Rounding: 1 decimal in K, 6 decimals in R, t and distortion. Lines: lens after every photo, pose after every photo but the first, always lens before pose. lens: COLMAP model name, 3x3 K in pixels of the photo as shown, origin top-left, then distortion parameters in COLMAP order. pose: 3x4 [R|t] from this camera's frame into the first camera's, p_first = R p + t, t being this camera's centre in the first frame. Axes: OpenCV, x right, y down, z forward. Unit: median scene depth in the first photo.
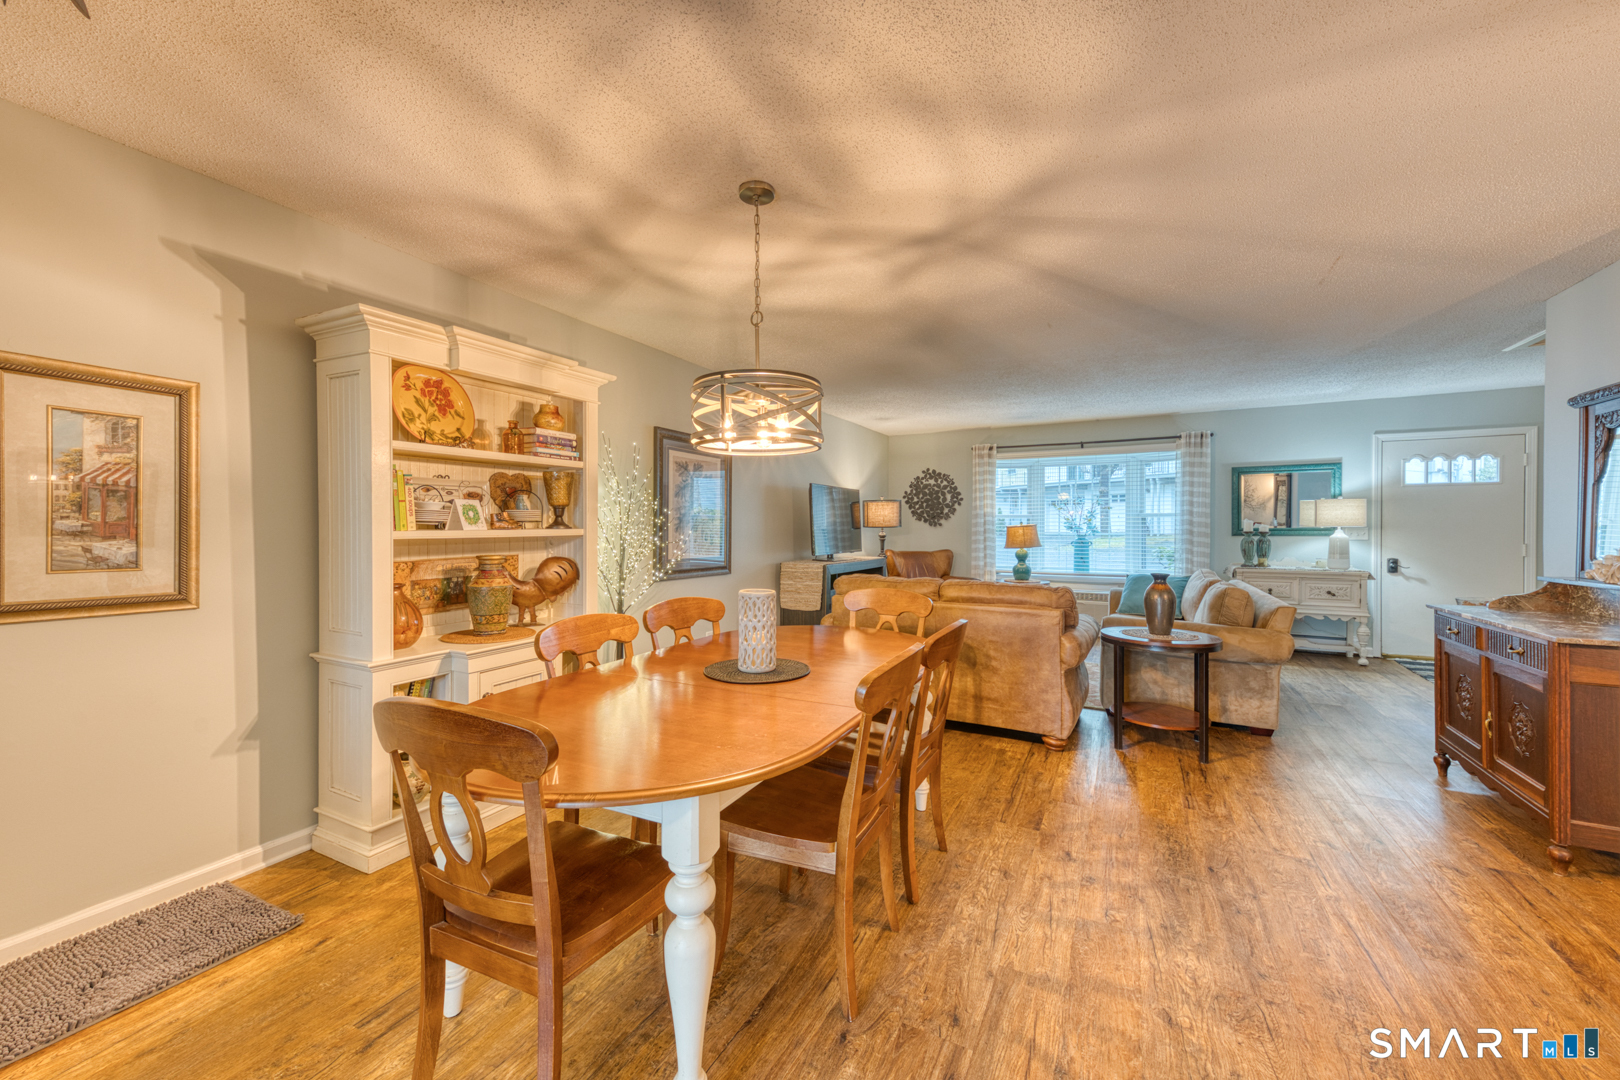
lens RADIAL K [[628.4, 0, 807.8], [0, 628.4, 533.1], [0, 0, 1]] dist [0.028634, -0.000056]
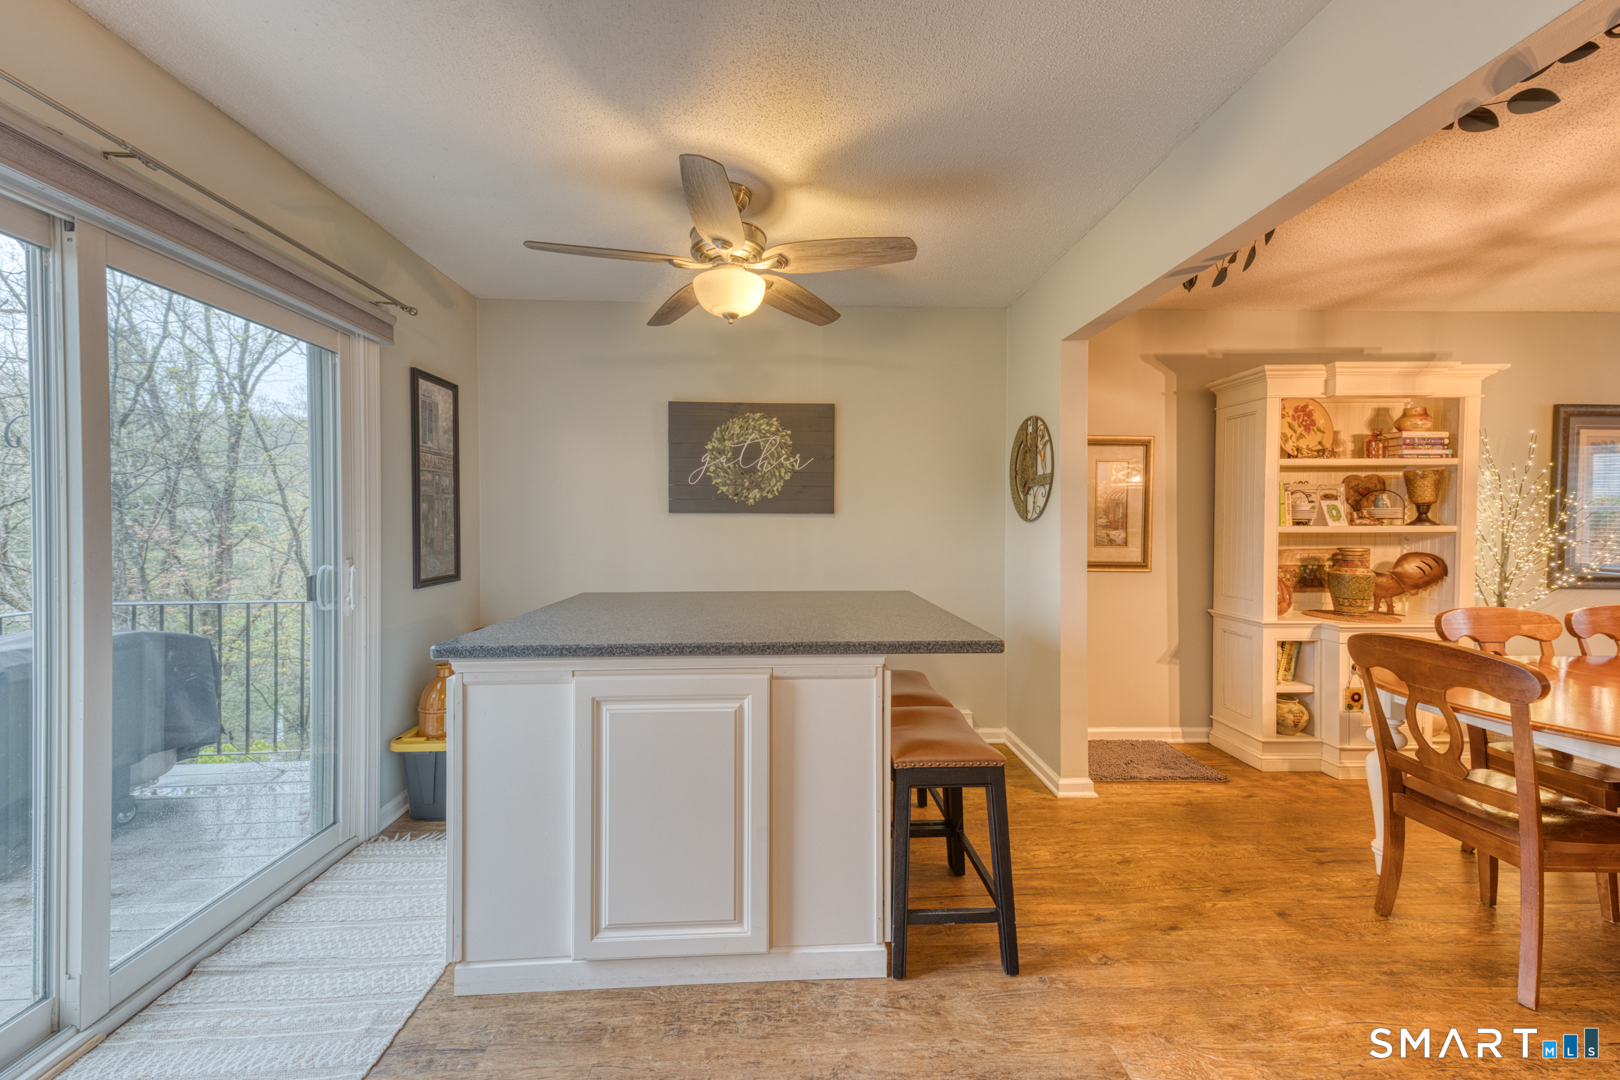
lens RADIAL K [[611.6, 0, 808.1], [0, 611.6, 531.2], [0, 0, 1]] dist [0.024428, -0.000376]
pose [[0.498212, 0.013731, -0.866946, -0.006661], [-0.010793, 0.999895, 0.009634, 0.004239], [0.866988, 0.004557, 0.498308, -0.409840]]
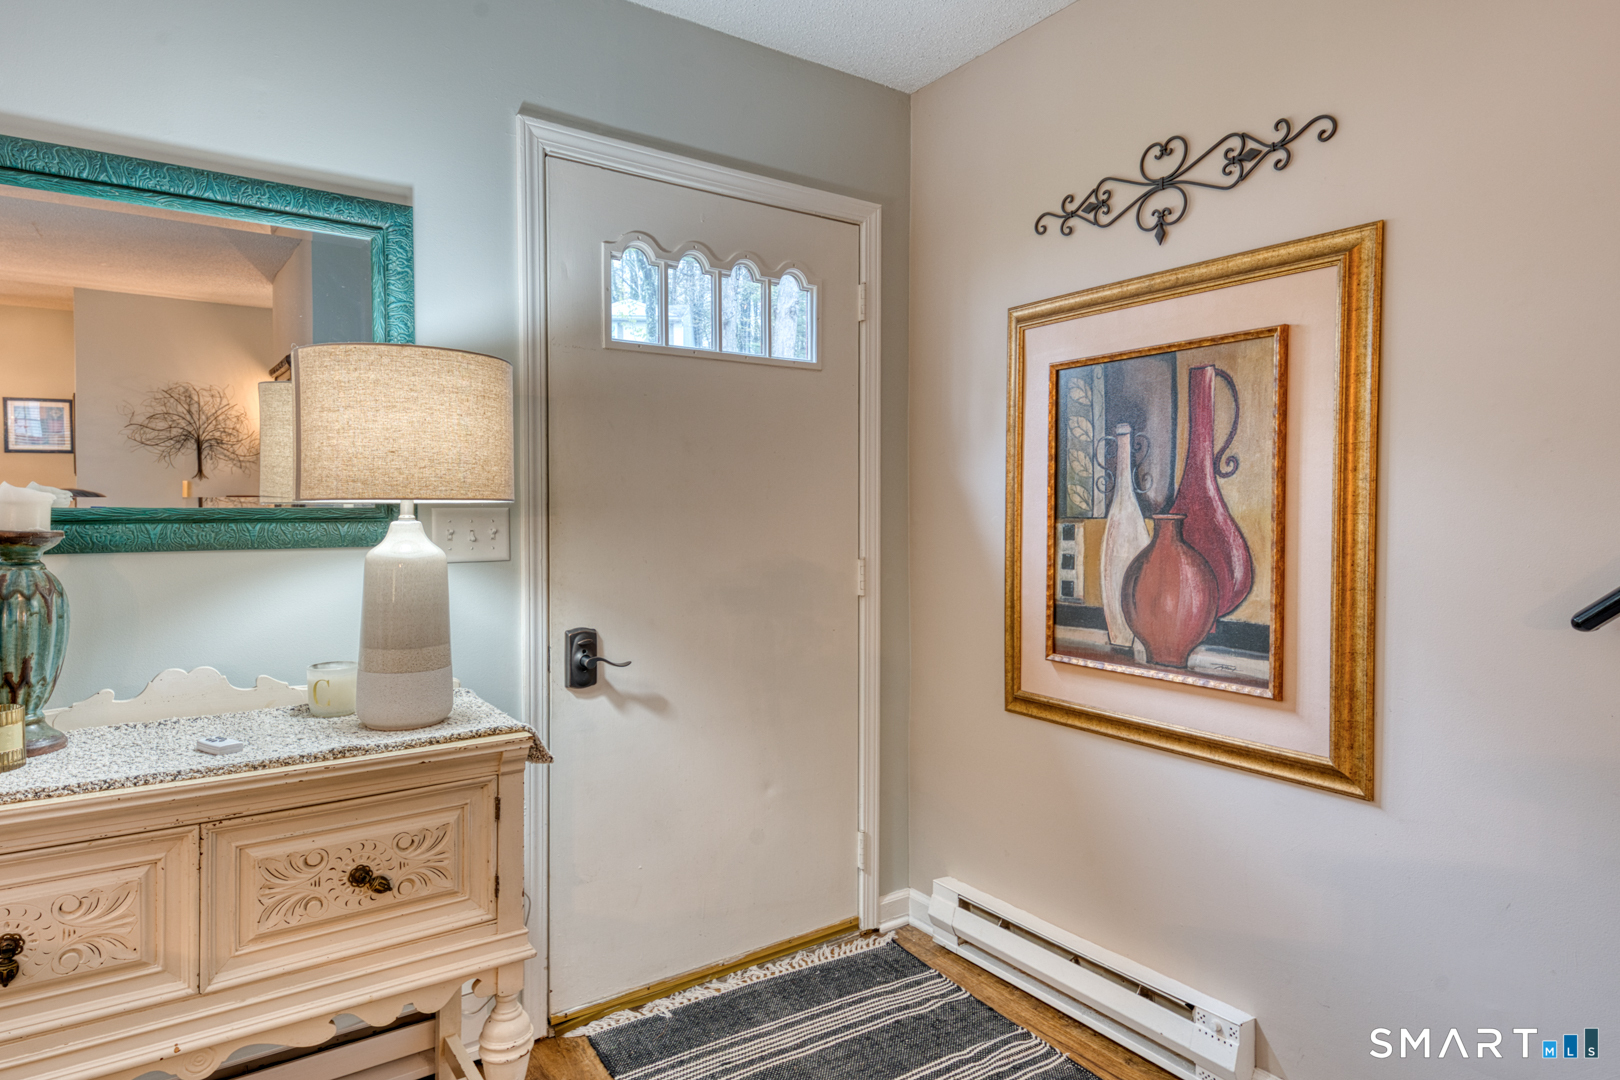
lens RADIAL K [[942.7, 0, 812.9], [0, 942.7, 533.5], [0, 0, 1]] dist [0.028660, -0.000892]
pose [[0.463748, -0.019538, 0.885752, 1.243774], [0.005640, 0.999802, 0.019101, -0.010974], [-0.885949, -0.003862, 0.463766, 1.492122]]
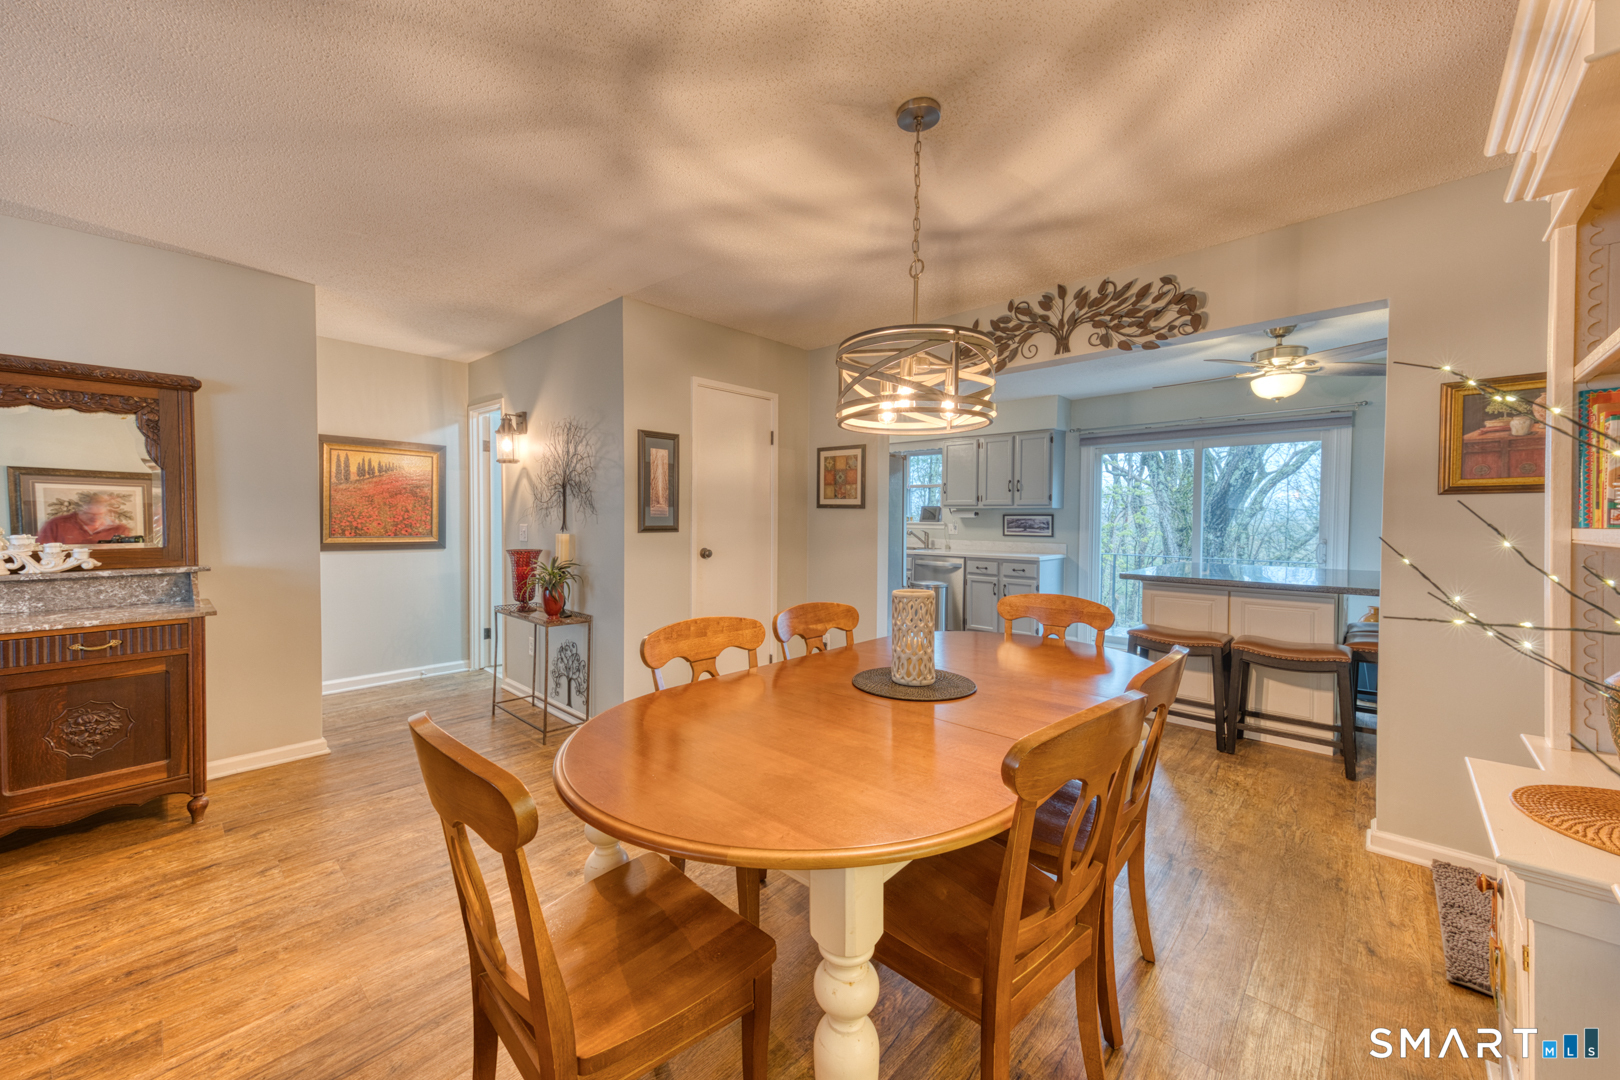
lens RADIAL K [[606.0, 0, 808.8], [0, 606.0, 532.2], [0, 0, 1]] dist [0.023103, -0.000457]
pose [[-0.963370, -0.010746, 0.267959, -0.121118], [-0.002462, 0.999509, 0.031232, -0.012325], [-0.268163, 0.029428, -0.962924, 1.362180]]
